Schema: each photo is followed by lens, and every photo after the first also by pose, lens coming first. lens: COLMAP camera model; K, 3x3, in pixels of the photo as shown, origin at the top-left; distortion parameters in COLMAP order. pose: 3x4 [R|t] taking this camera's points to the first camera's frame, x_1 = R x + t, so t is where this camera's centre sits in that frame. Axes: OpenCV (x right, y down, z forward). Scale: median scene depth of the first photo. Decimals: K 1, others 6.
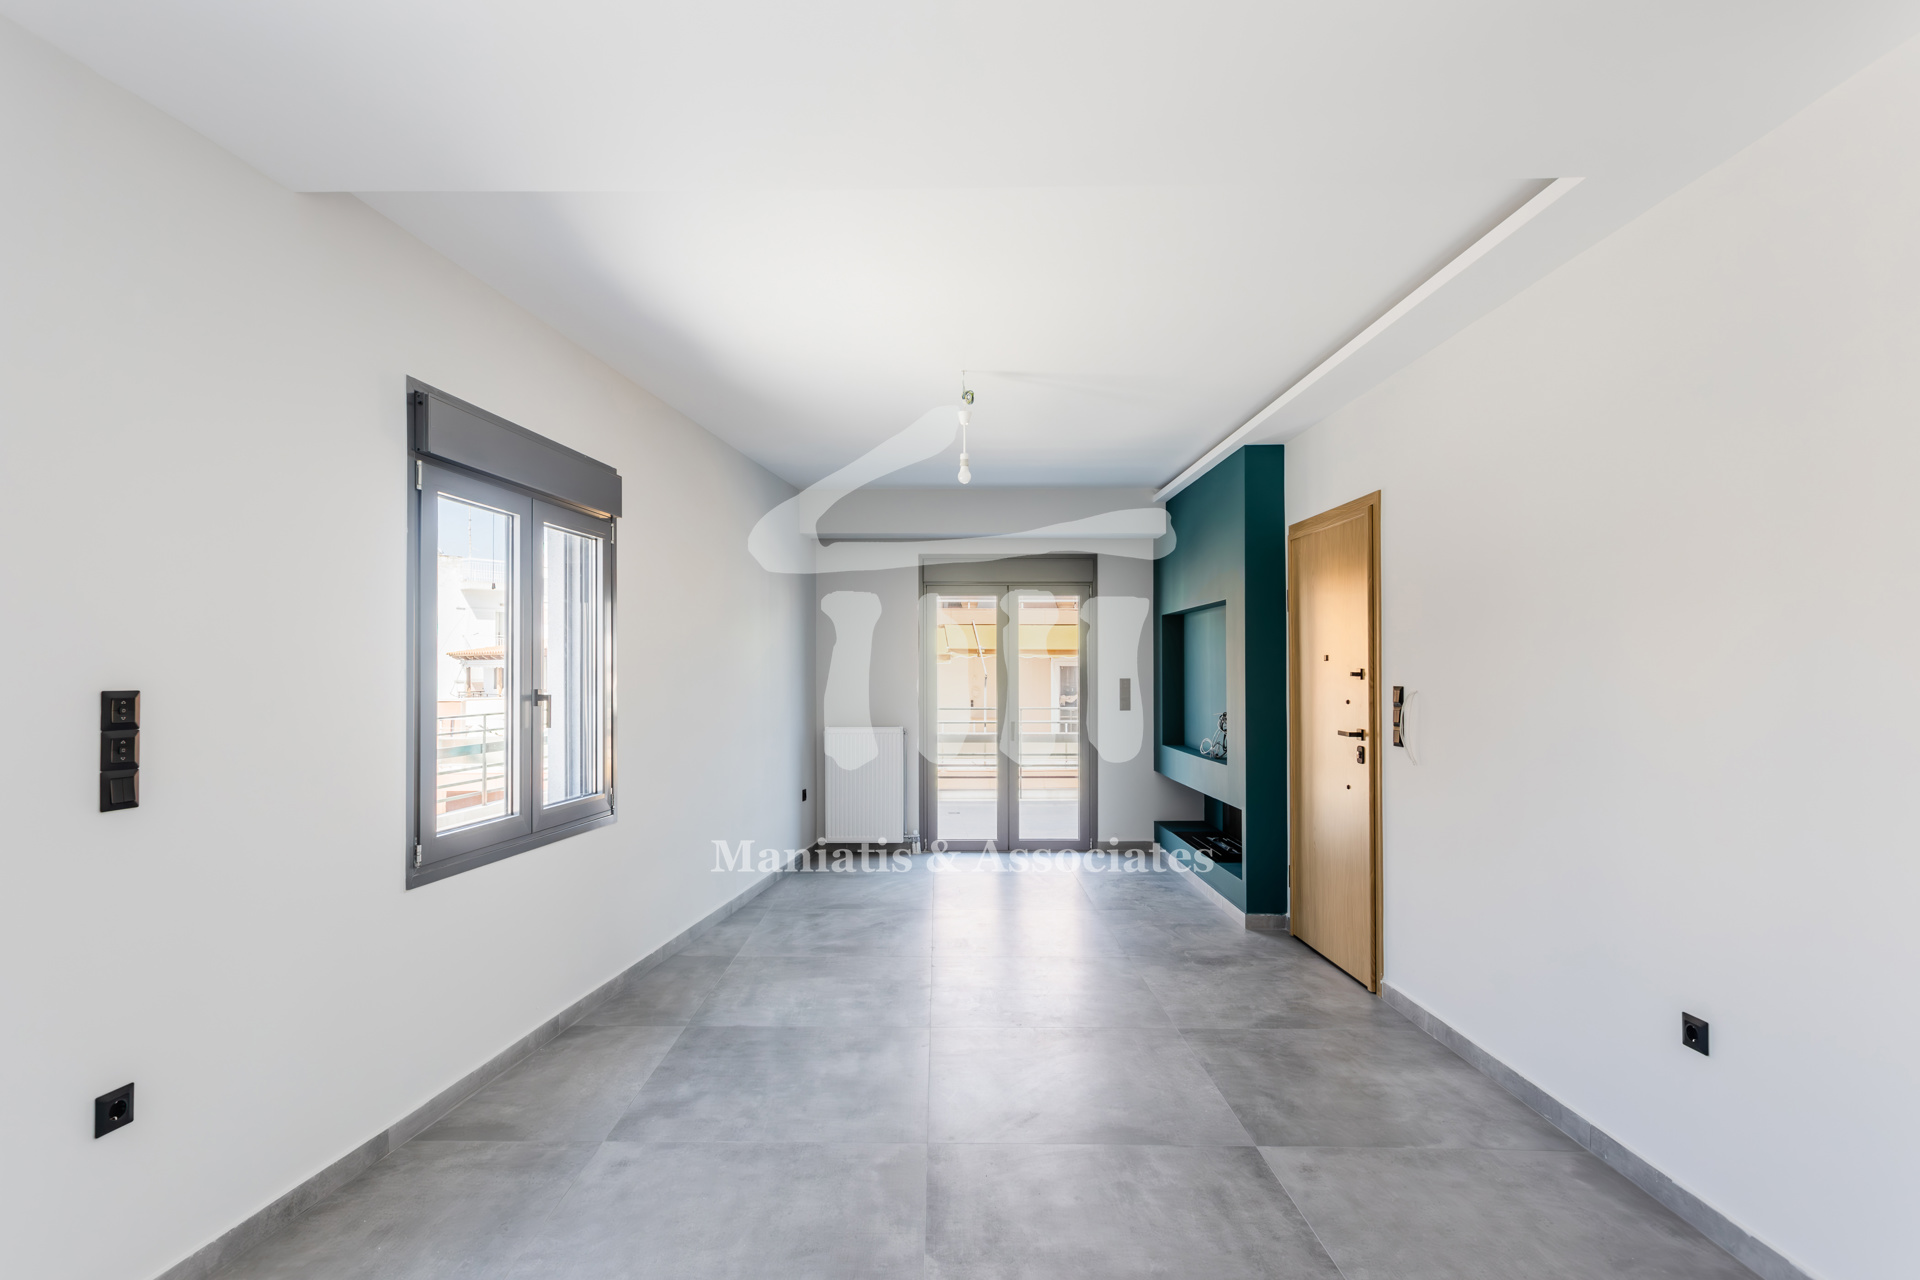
lens RADIAL K [[1026.3, 0, 964.3], [0, 1026.3, 667.2], [0, 0, 1]] dist [-0.017849, 0.013931]
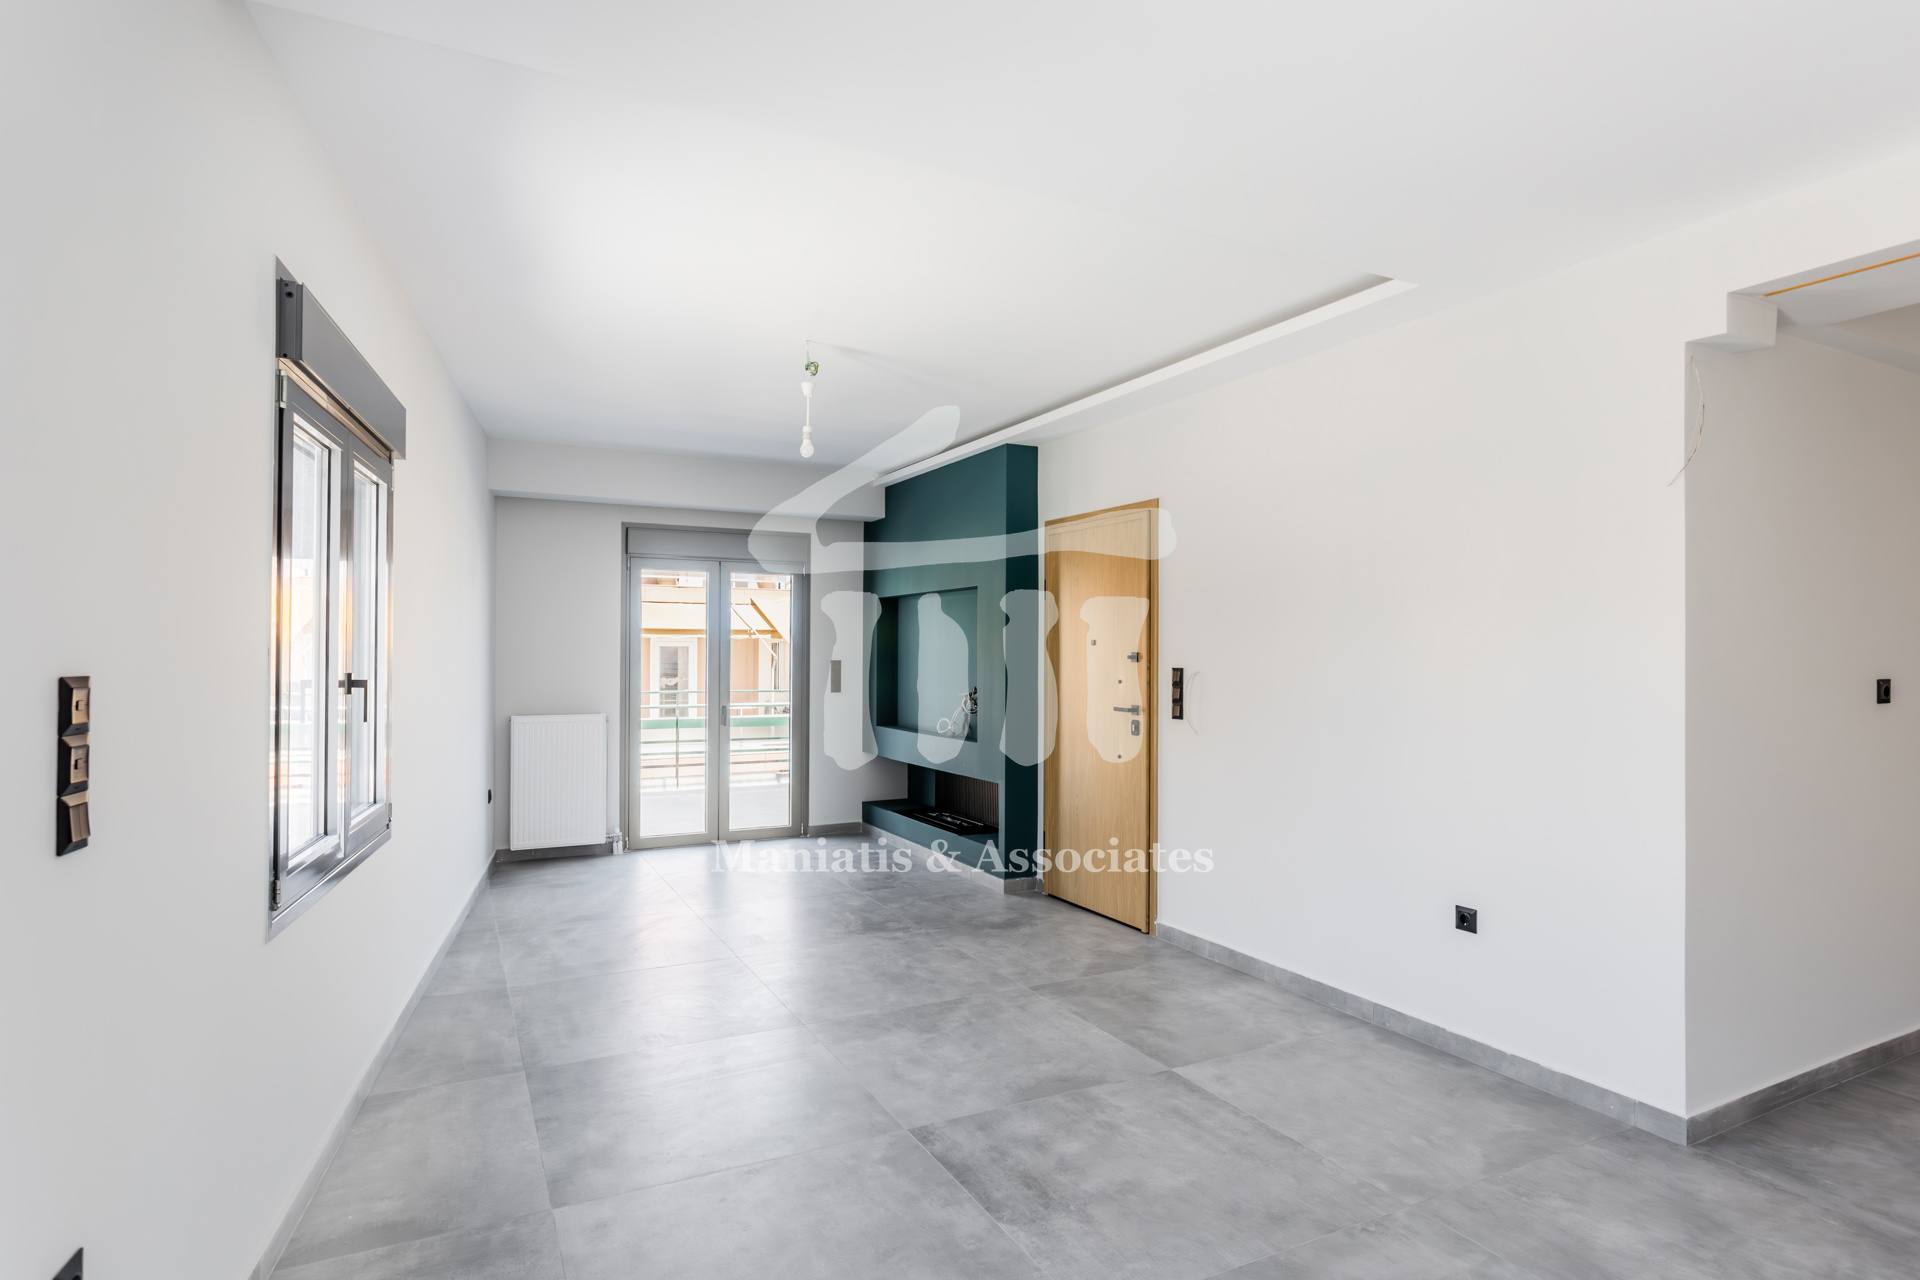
lens RADIAL K [[1026.3, 0, 1048.6], [0, 1026.3, 657.5], [0, 0, 1]] dist [-0.017849, 0.013931]
pose [[0.866653, 0.005186, 0.498885, -0.282734], [-0.008717, 0.999951, 0.004749, 0.001589], [-0.498836, -0.008464, 0.866655, 0.051849]]
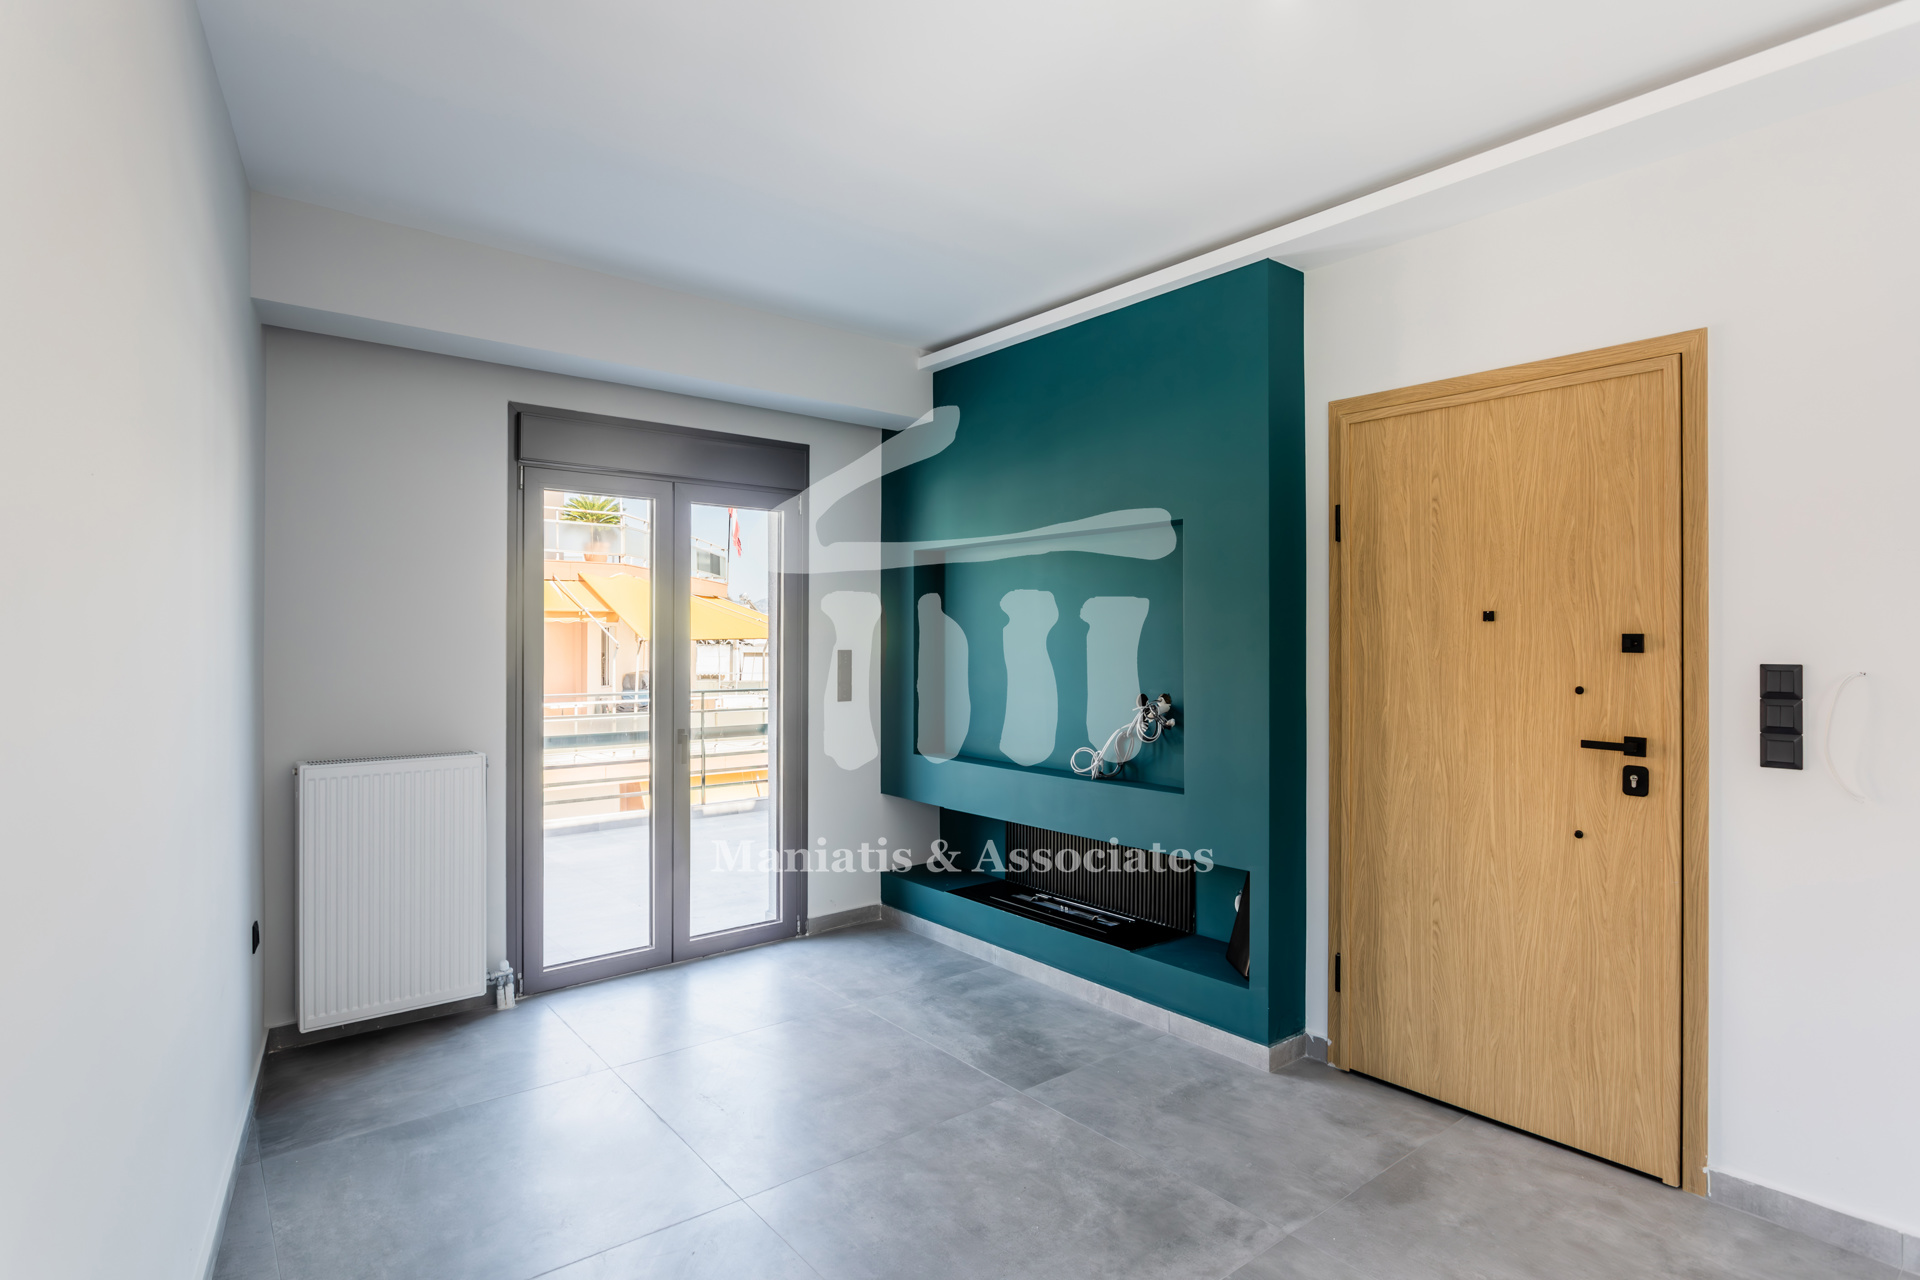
lens RADIAL K [[1026.3, 0, 968.0], [0, 1026.3, 642.2], [0, 0, 1]] dist [-0.017849, 0.013931]
pose [[0.795278, 0.000184, 0.606244, -0.282170], [-0.002773, 0.999991, 0.003336, 0.005024], [-0.606238, -0.004334, 0.795271, 0.795093]]
